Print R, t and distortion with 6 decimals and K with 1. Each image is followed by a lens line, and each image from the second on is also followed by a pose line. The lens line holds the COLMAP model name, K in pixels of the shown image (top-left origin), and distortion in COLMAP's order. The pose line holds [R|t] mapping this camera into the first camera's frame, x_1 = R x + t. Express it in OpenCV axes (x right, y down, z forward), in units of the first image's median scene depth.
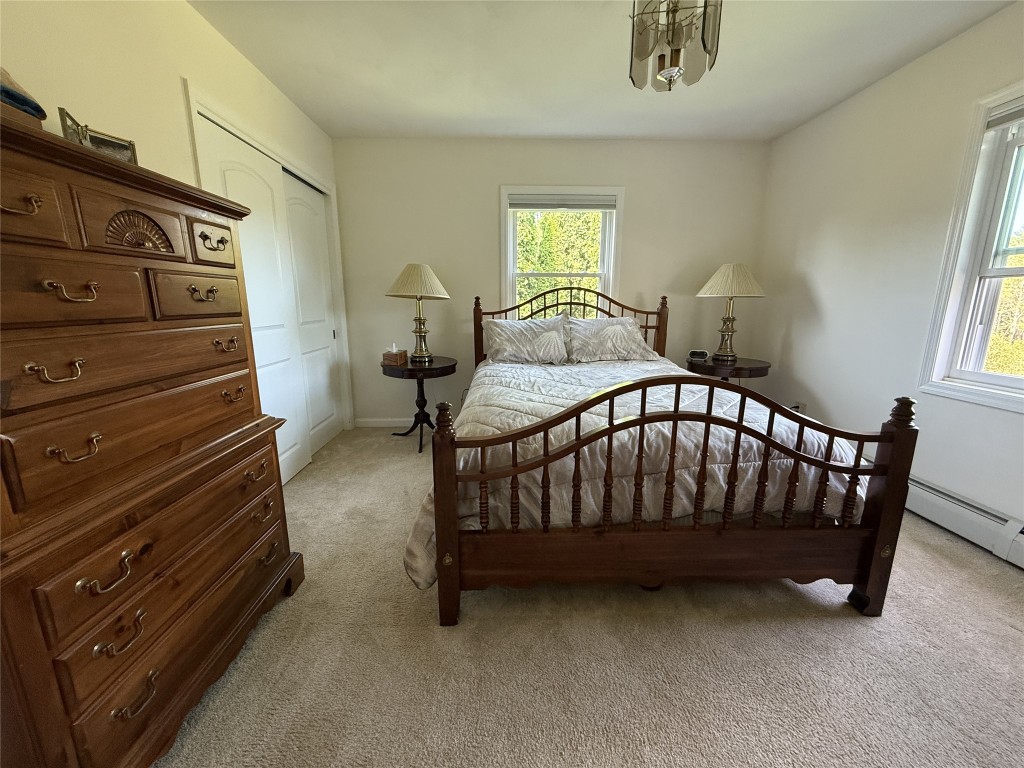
lens RADIAL K [[408.9, 0, 509.9], [0, 408.9, 384.6], [0, 0, 1]] dist [0.001136, 0.000044]
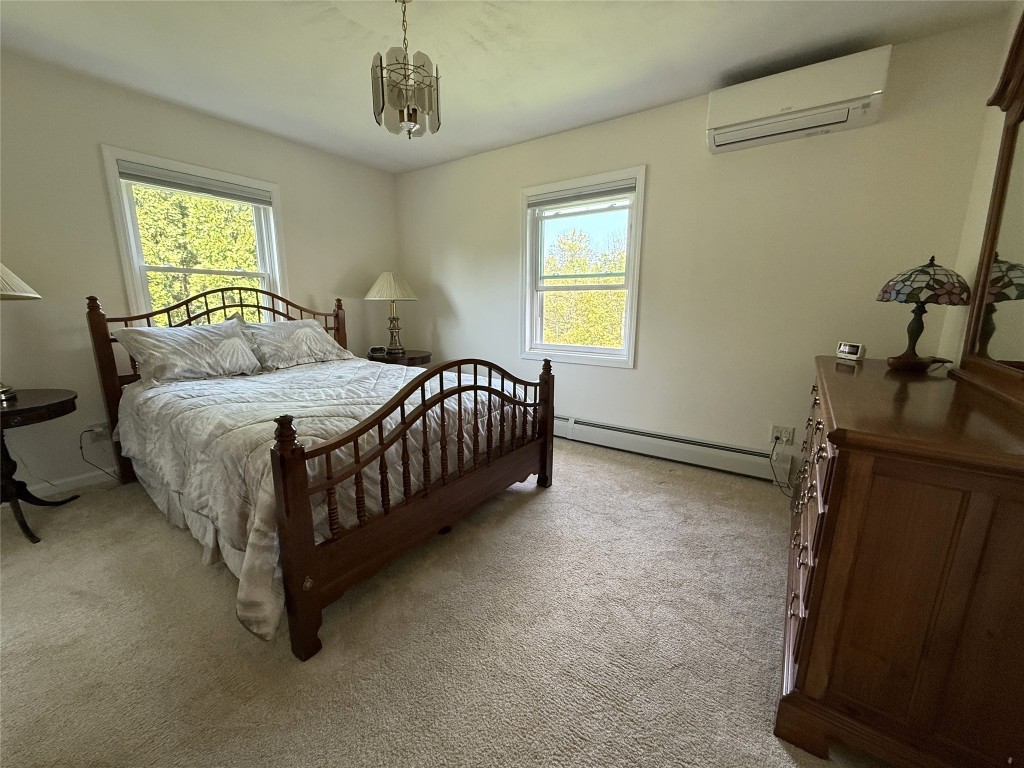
lens RADIAL K [[408.9, 0, 509.9], [0, 408.9, 384.6], [0, 0, 1]] dist [0.001136, 0.000044]
pose [[0.601338, -0.153799, 0.784053, -0.244346], [0.156683, 0.984945, 0.073035, -0.004833], [-0.783481, 0.078929, 0.616382, 0.015845]]
